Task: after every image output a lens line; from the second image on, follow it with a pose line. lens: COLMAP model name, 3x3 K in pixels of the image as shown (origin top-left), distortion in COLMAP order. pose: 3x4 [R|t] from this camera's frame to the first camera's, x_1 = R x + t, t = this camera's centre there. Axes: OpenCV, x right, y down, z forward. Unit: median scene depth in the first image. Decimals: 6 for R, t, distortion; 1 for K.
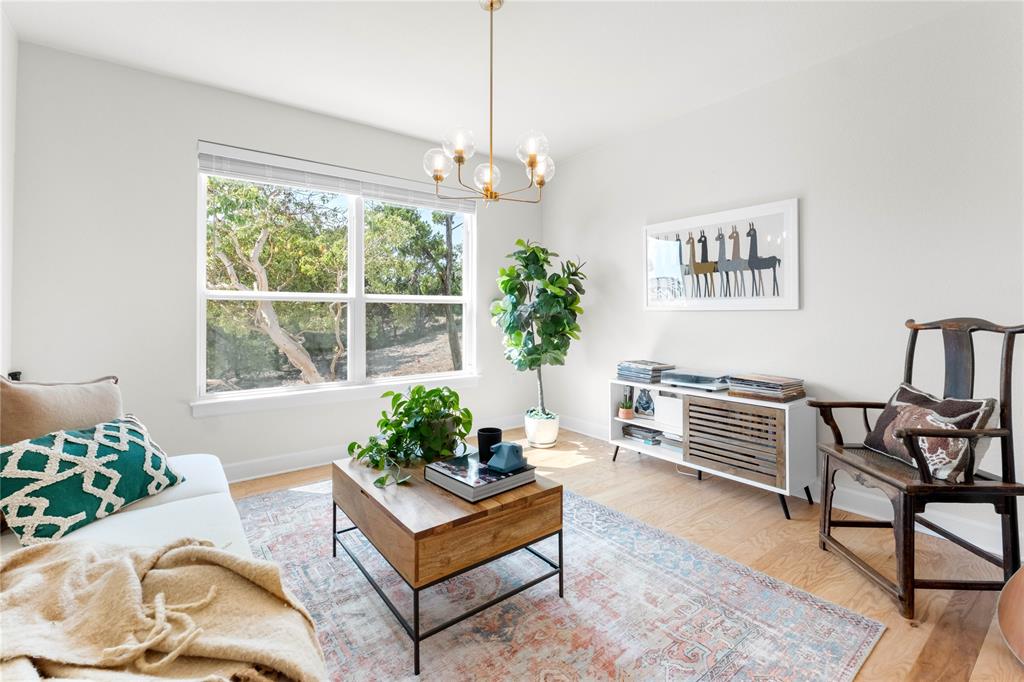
lens RADIAL K [[446.0, 0, 513.8], [0, 446.0, 341.3], [0, 0, 1]] dist [-0.004975, -0.000758]
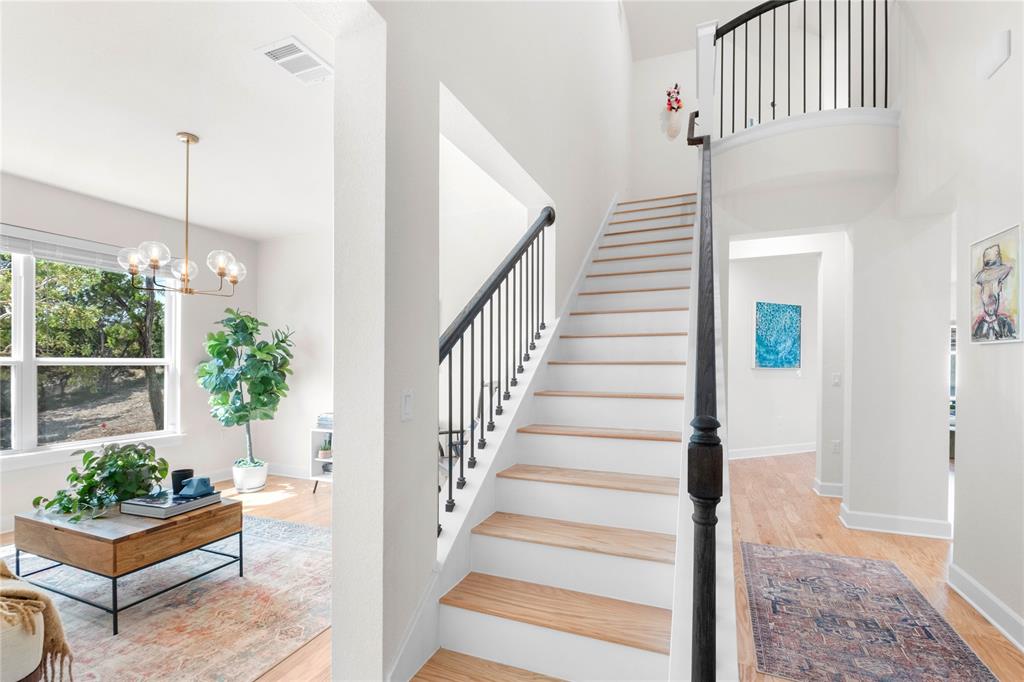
lens RADIAL K [[438.7, 0, 511.8], [0, 438.7, 373.5], [0, 0, 1]] dist [-0.008151, -0.000614]
pose [[0.854452, -0.006183, 0.519493, 0.088084], [0.028079, 0.999017, -0.034294, -0.016282], [-0.518771, 0.043889, 0.853786, -0.511817]]
